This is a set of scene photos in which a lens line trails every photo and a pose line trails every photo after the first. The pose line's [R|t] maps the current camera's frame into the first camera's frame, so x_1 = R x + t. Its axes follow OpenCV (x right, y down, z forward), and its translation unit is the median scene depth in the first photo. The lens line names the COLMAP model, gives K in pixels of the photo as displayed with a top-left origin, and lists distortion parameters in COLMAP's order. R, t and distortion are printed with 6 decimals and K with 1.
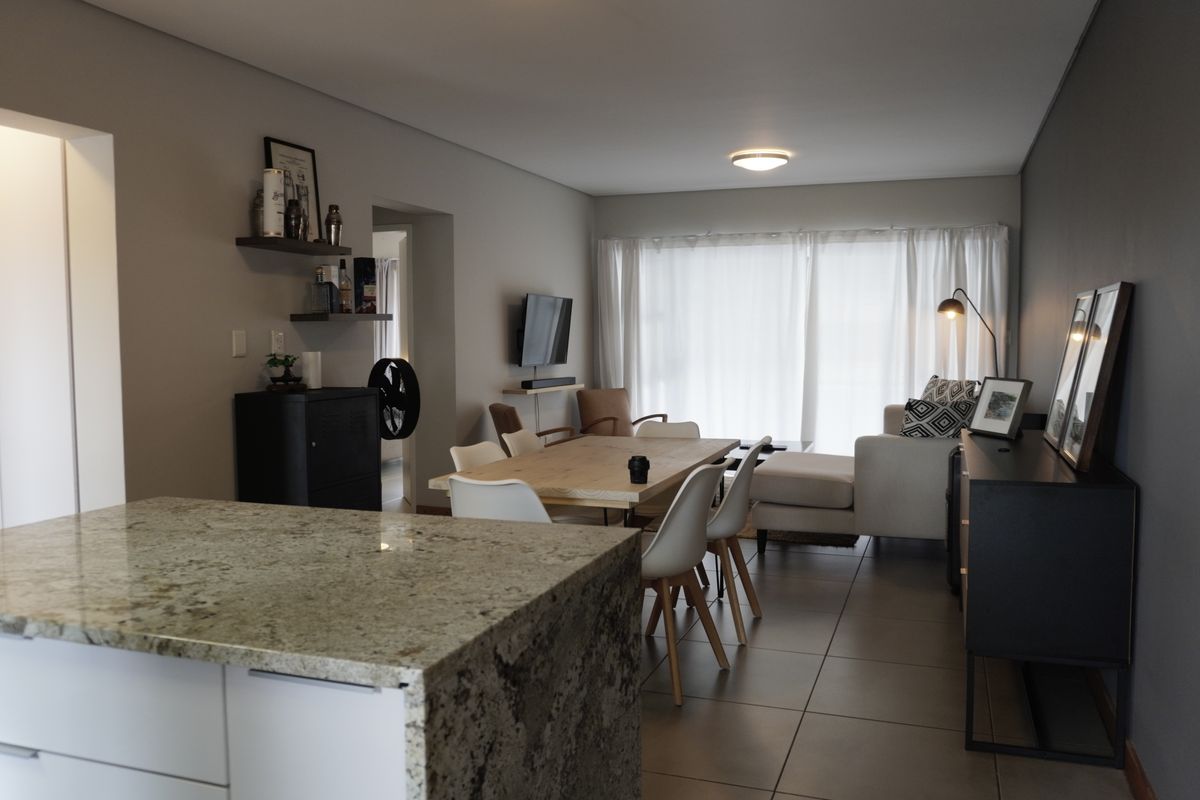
lens RADIAL K [[954.9, 0, 605.0], [0, 954.9, 399.0], [0, 0, 1]] dist [-0.041435, 0.041573]
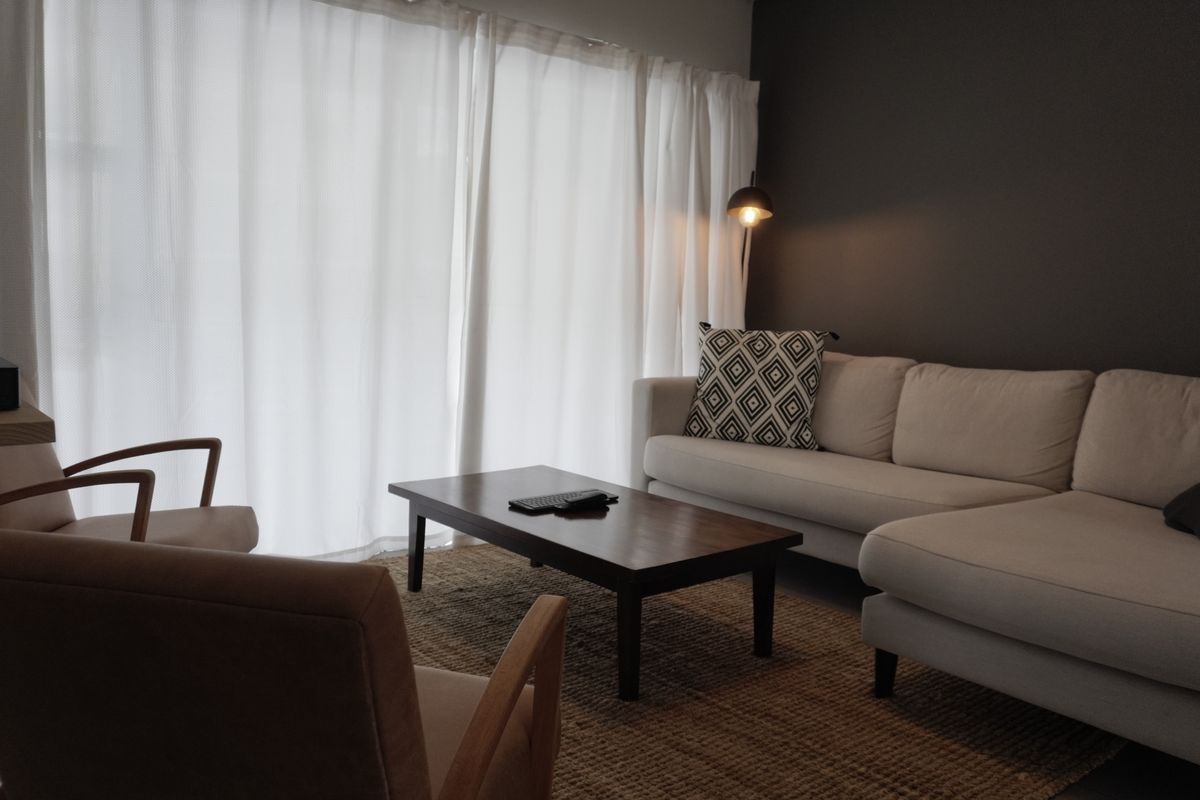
lens RADIAL K [[954.9, 0, 605.2], [0, 954.9, 400.4], [0, 0, 1]] dist [-0.041435, 0.041573]
pose [[0.506885, -0.074561, 0.858783, -0.192452], [0.021669, 0.997039, 0.073775, -0.025019], [-0.861741, -0.018787, 0.507000, 0.852352]]
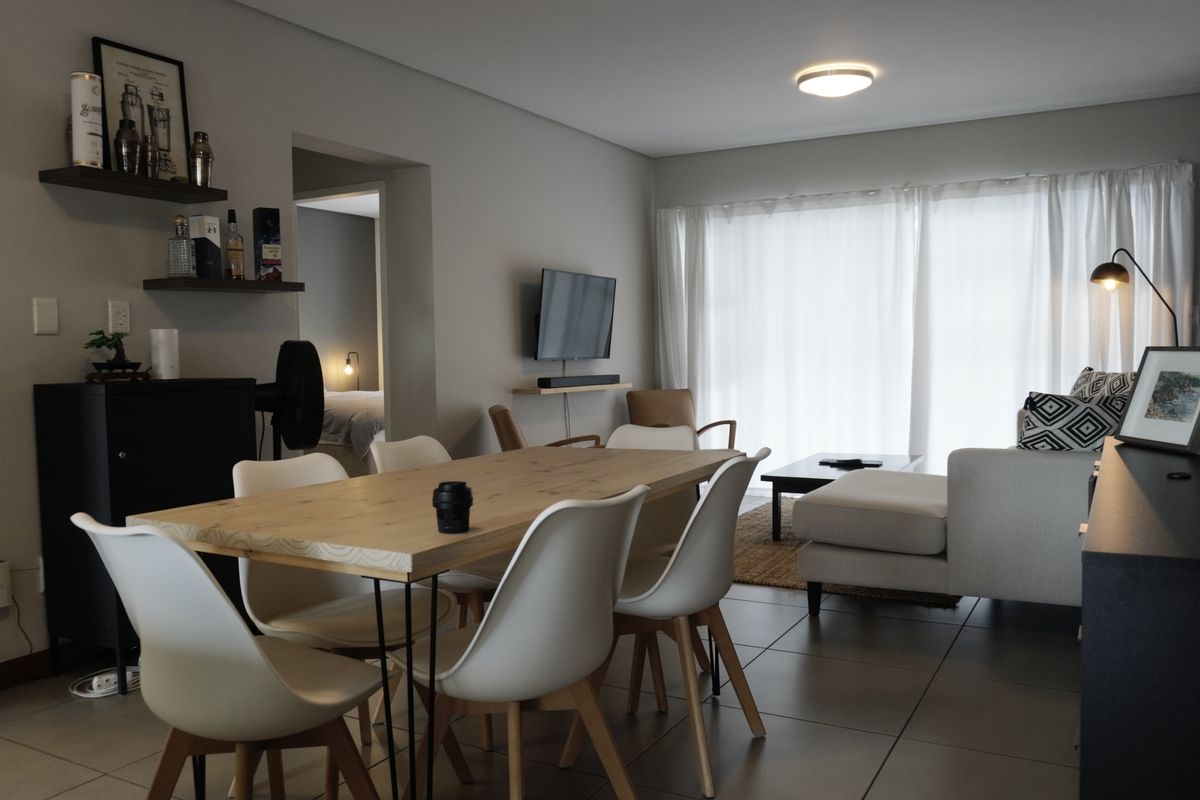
lens RADIAL K [[954.9, 0, 605.9], [0, 954.9, 395.5], [0, 0, 1]] dist [-0.041435, 0.041573]
pose [[0.987328, -0.003499, -0.158653, 0.102421], [0.000979, 0.999872, -0.015958, 0.009473], [0.158689, 0.015600, 0.987205, 0.232902]]
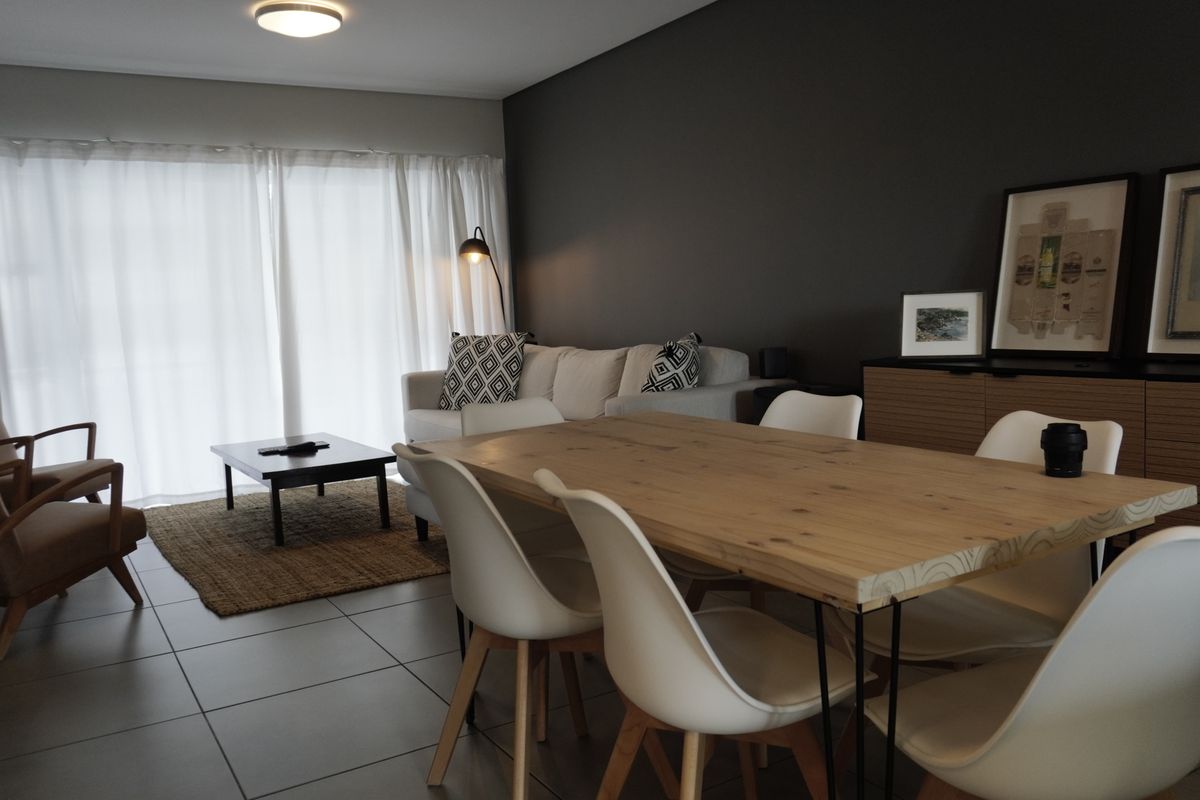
lens RADIAL K [[954.9, 0, 590.8], [0, 954.9, 400.5], [0, 0, 1]] dist [-0.041435, 0.041573]
pose [[0.633627, -0.105265, 0.766443, -0.244648], [0.097090, 0.993687, 0.056210, -0.001770], [-0.767522, 0.038798, 0.639848, 0.426829]]
